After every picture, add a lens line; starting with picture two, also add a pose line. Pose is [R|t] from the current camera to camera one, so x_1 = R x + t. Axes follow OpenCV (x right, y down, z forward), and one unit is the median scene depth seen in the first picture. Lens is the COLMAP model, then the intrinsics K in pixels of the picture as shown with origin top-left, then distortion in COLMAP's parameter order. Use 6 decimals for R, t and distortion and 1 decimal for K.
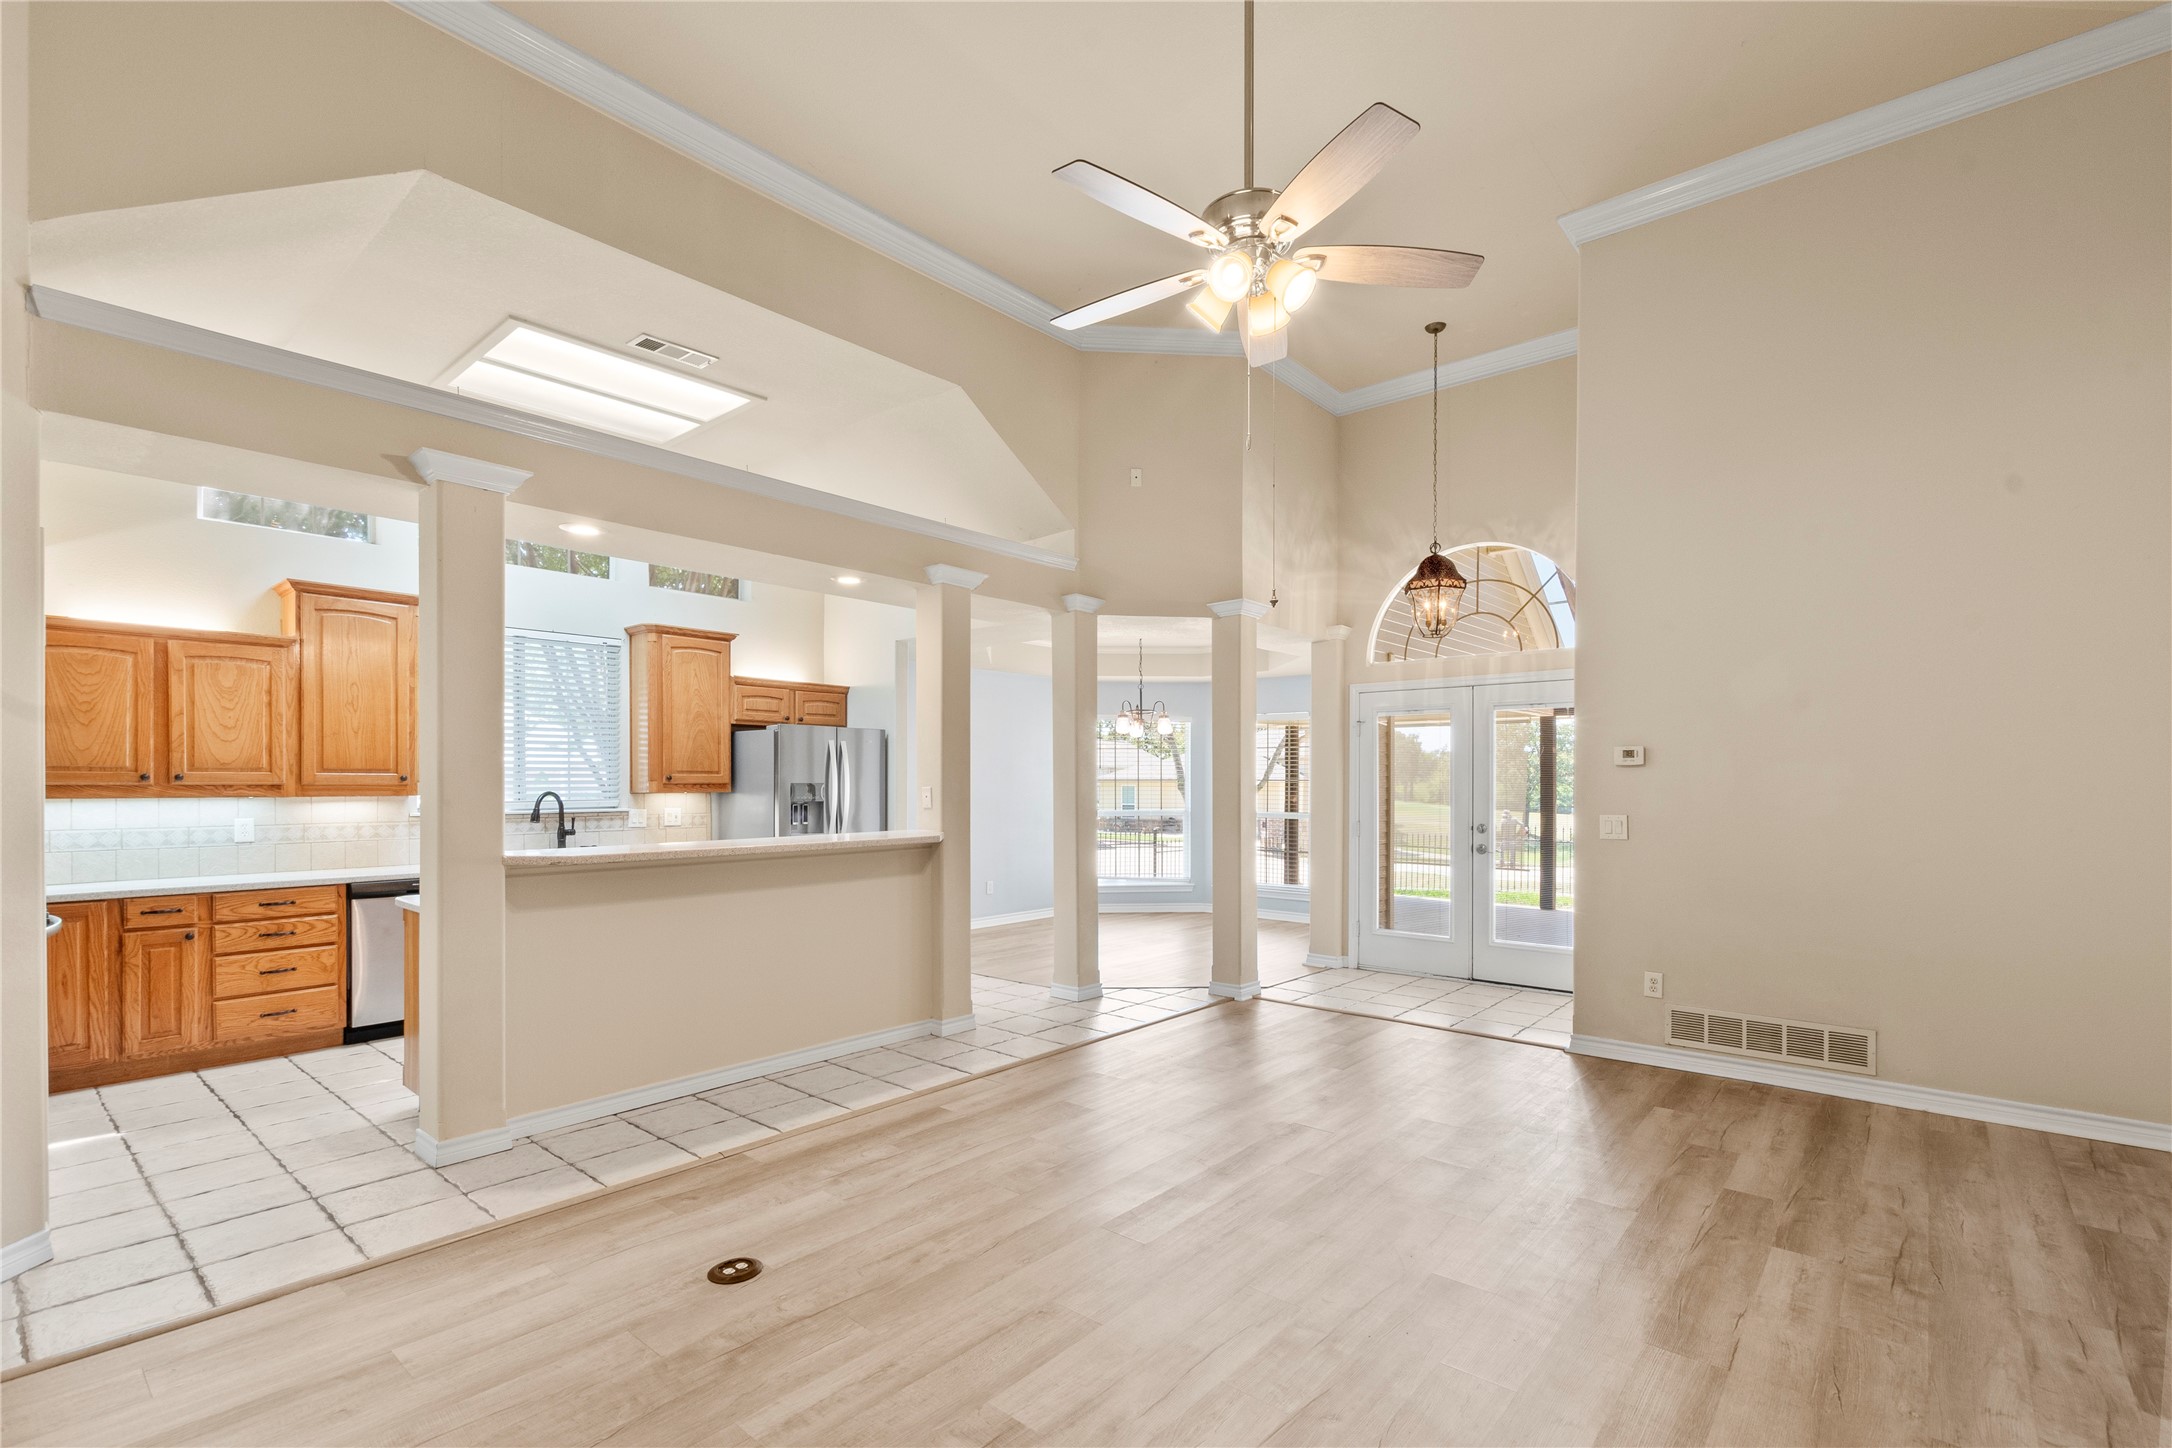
lens RADIAL K [[976.0, 0, 1112.3], [0, 976.0, 785.9], [0, 0, 1]] dist [0.001603, 0.000301]
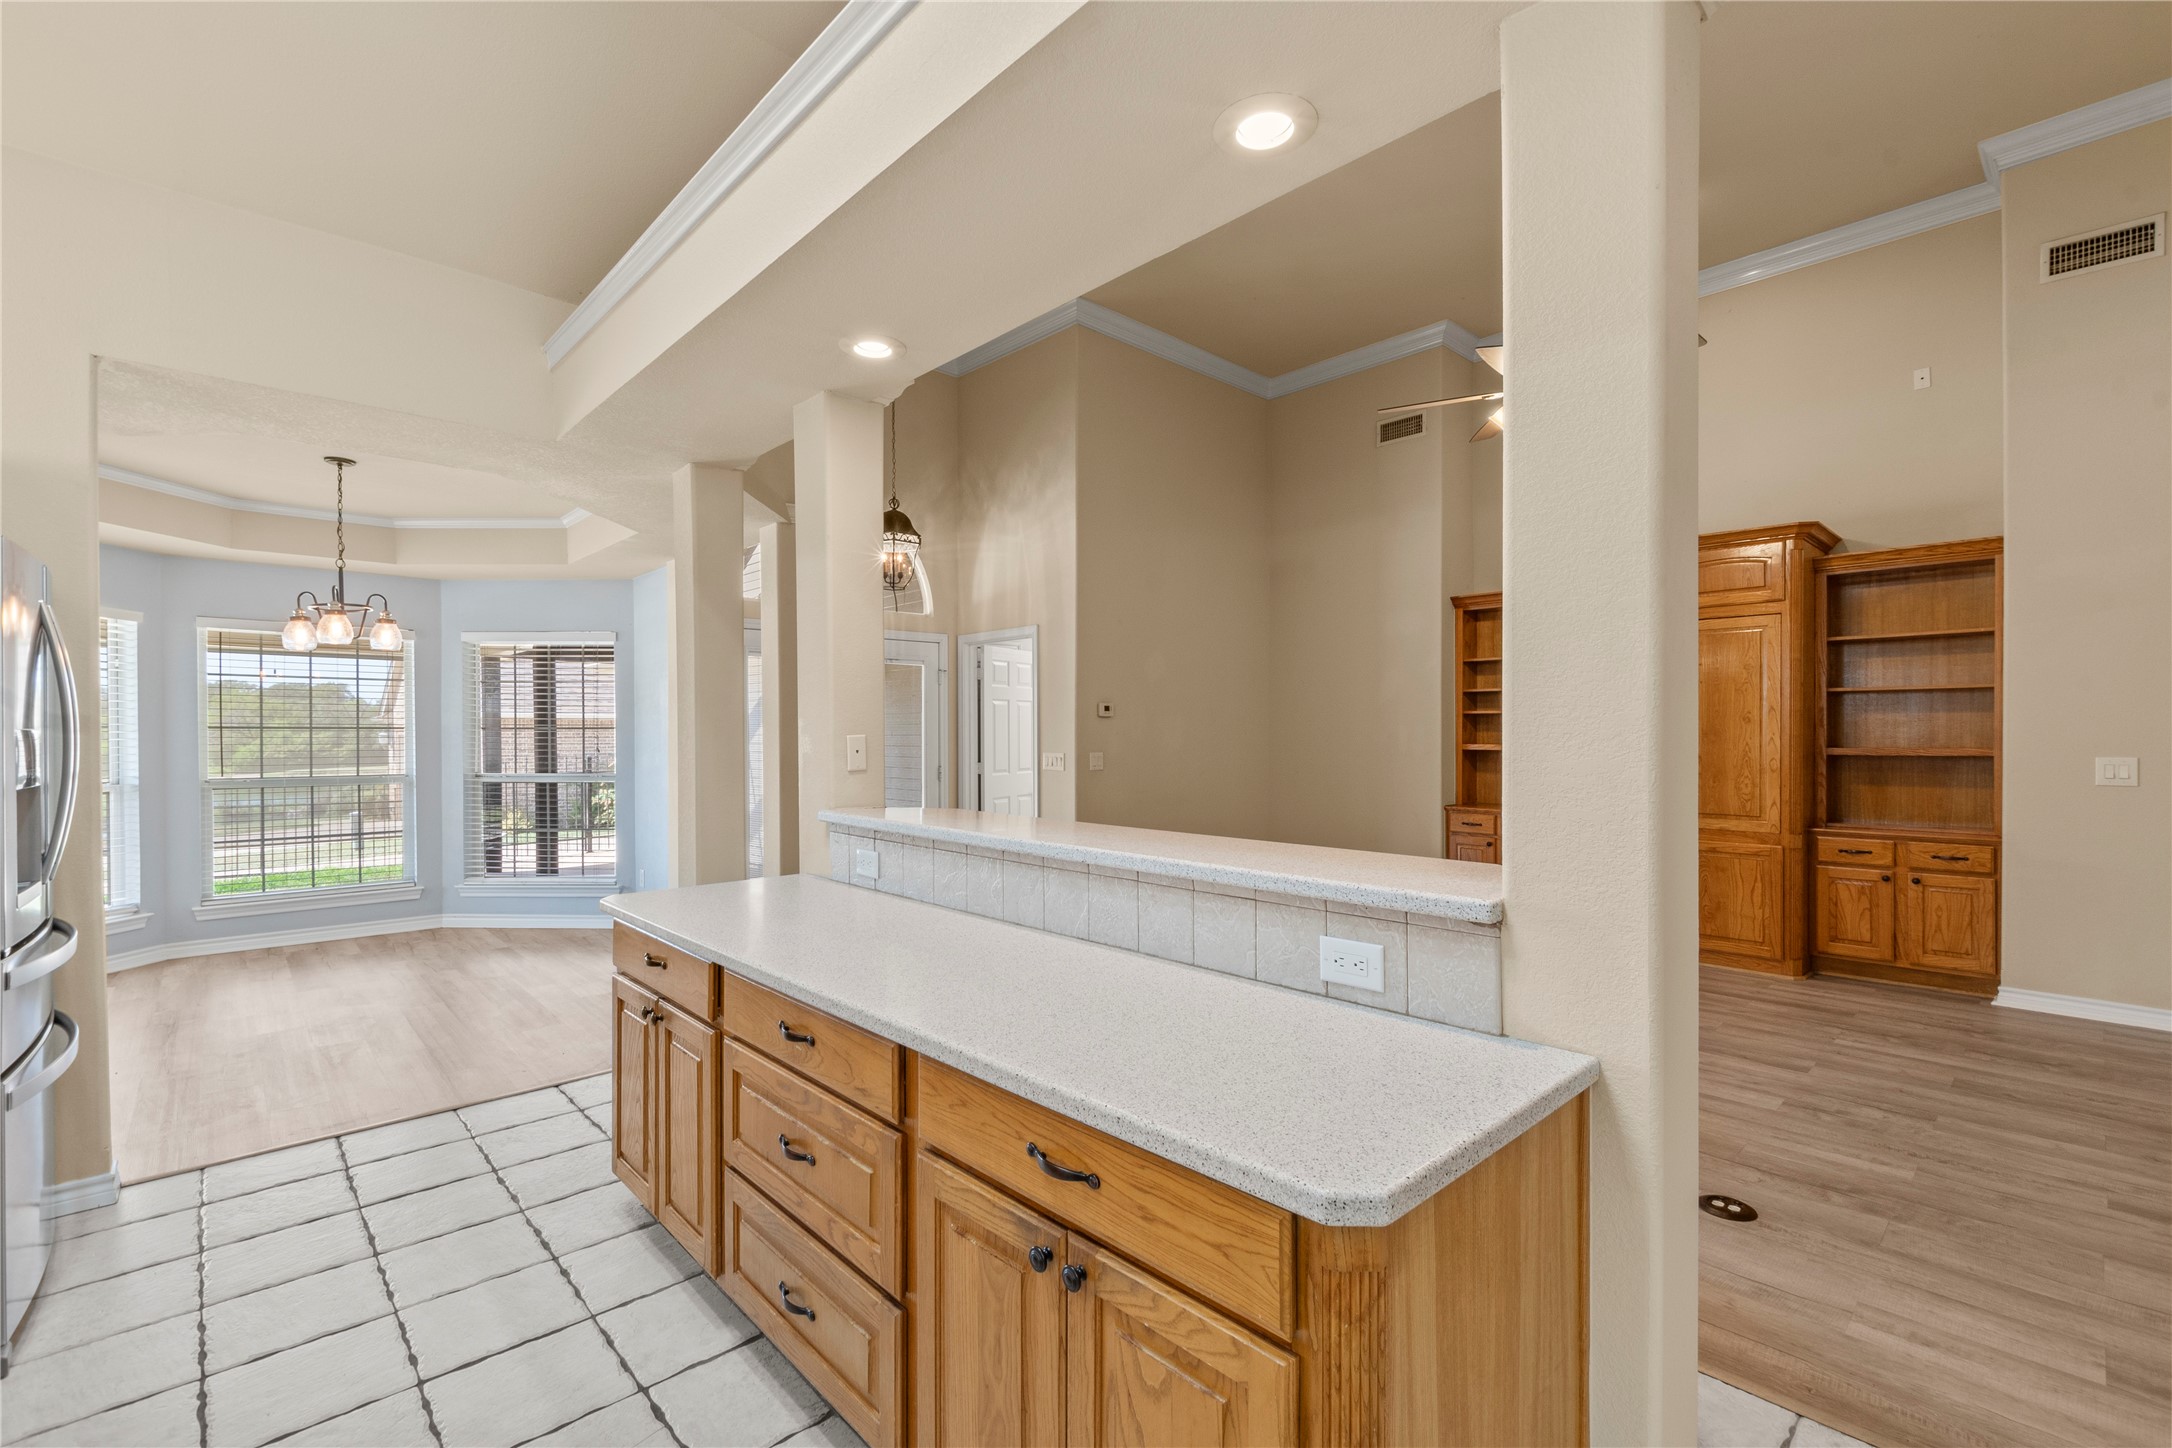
lens RADIAL K [[936.5, 0, 1086.0], [0, 936.5, 724.0], [0, 0, 1]] dist [0.001772, -0.000770]
pose [[0.123846, 0.006258, 0.992282, -1.440233], [0.005524, 0.999960, -0.006996, -0.002288], [-0.992286, 0.006347, 0.123806, 1.540007]]
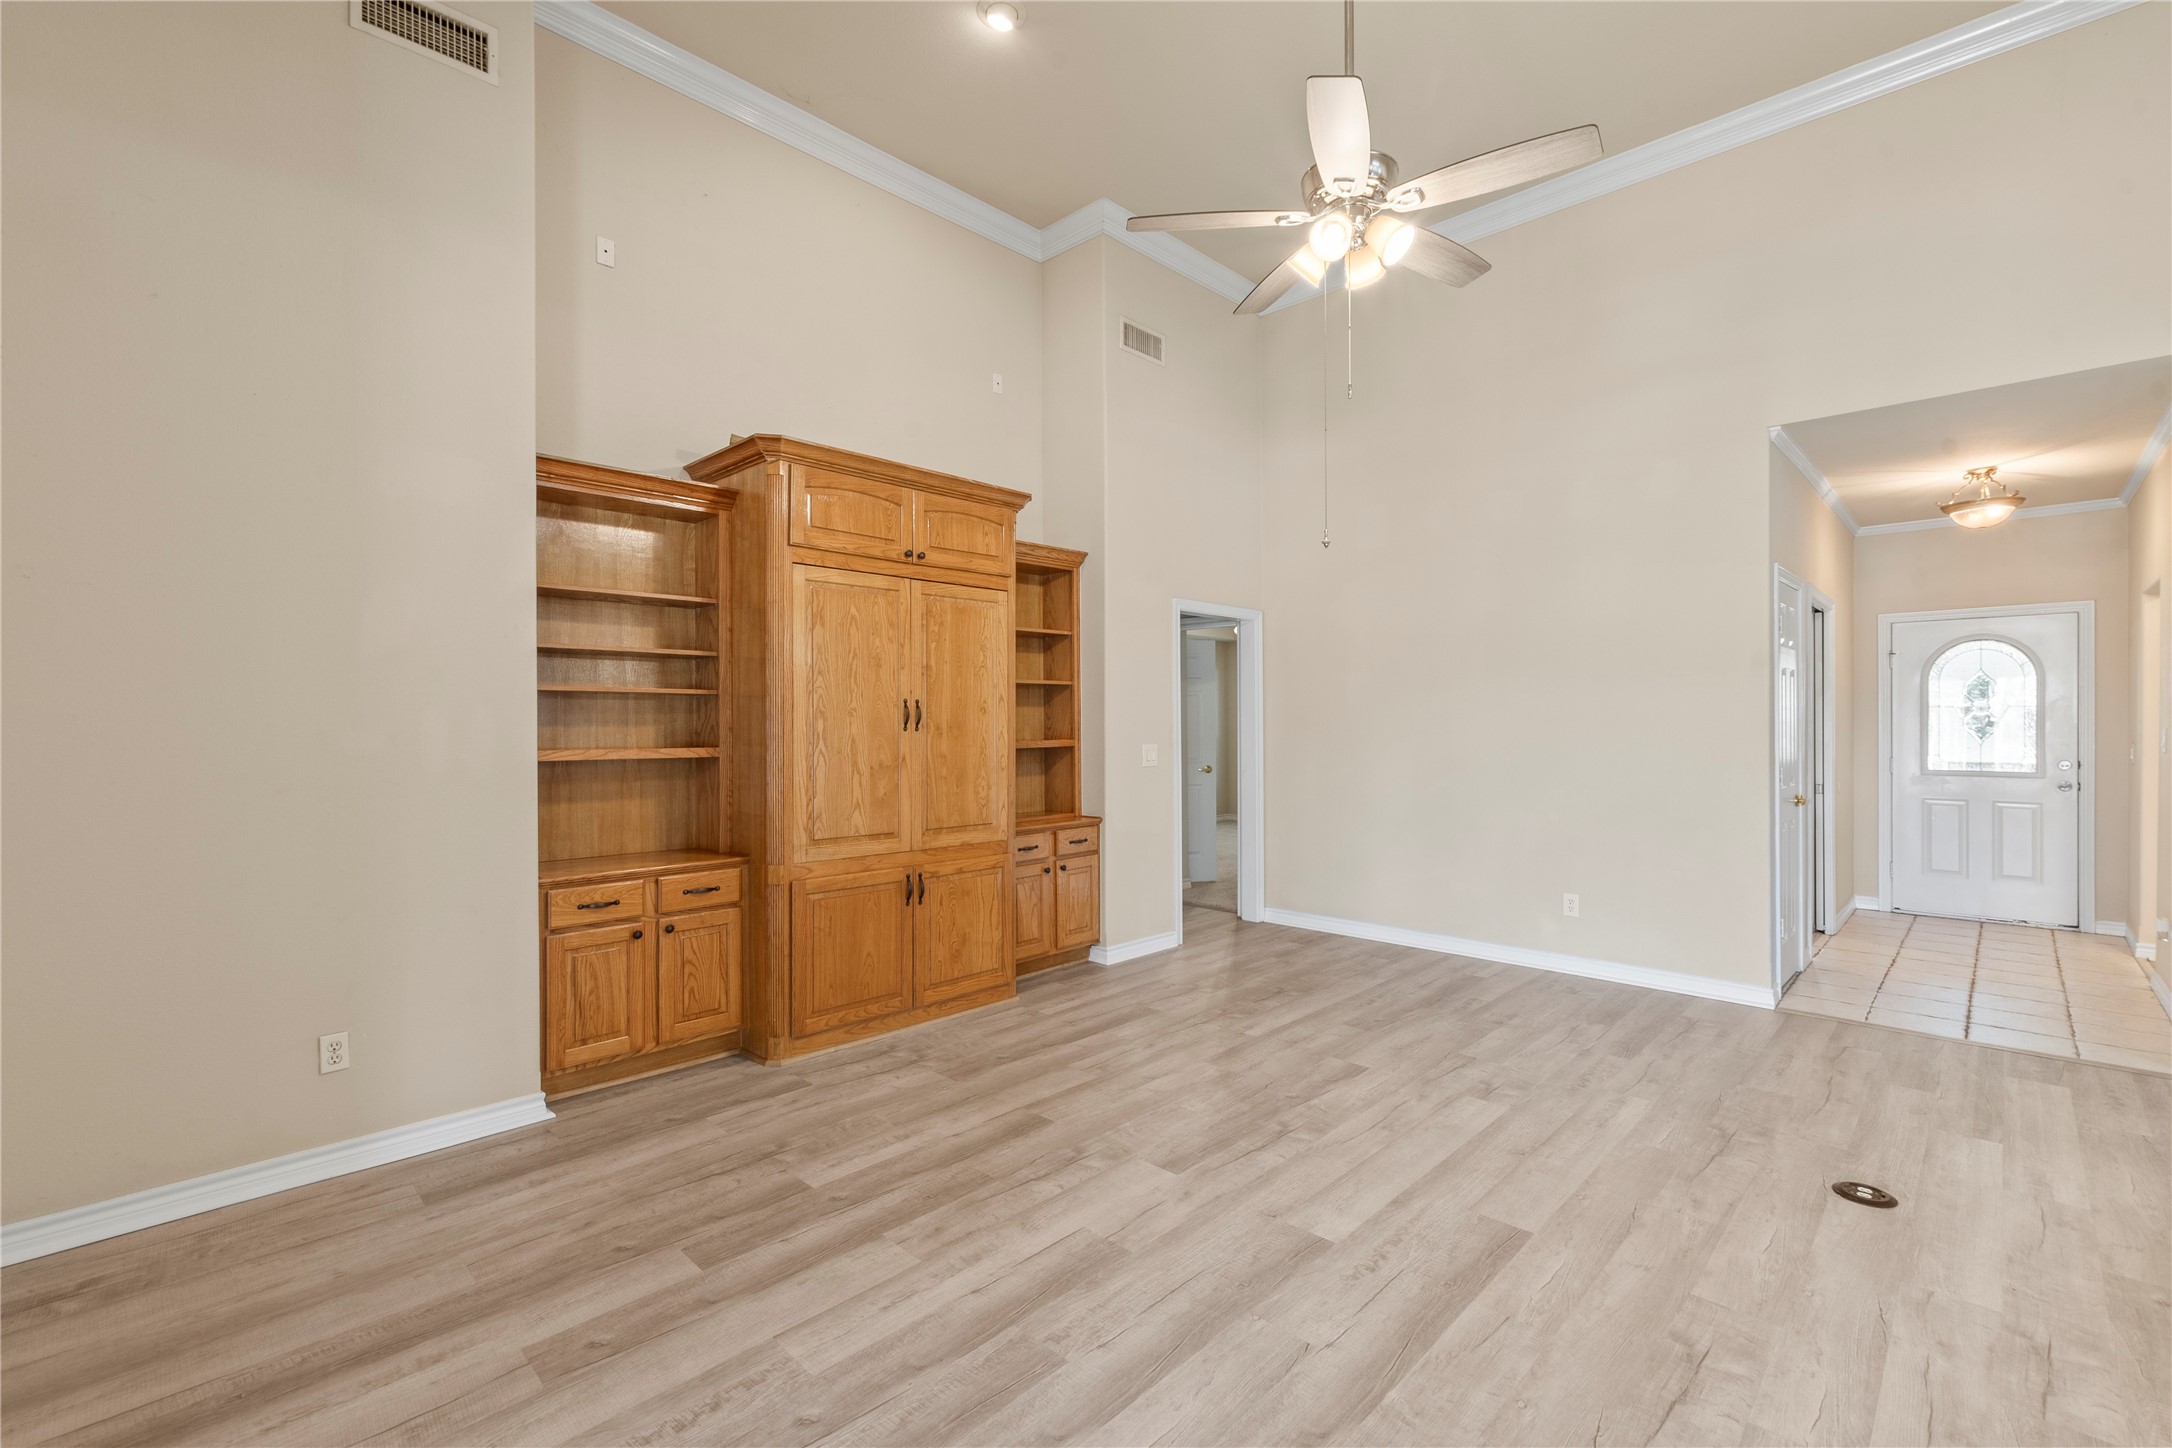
lens RADIAL K [[936.5, 0, 1086.0], [0, 936.5, 724.0], [0, 0, 1]] dist [0.001772, -0.000770]
pose [[-0.996592, 0.000997, 0.082479, 0.344768], [0.001395, 0.999988, 0.004772, -0.001477], [-0.082473, 0.004871, -0.996581, 2.047867]]
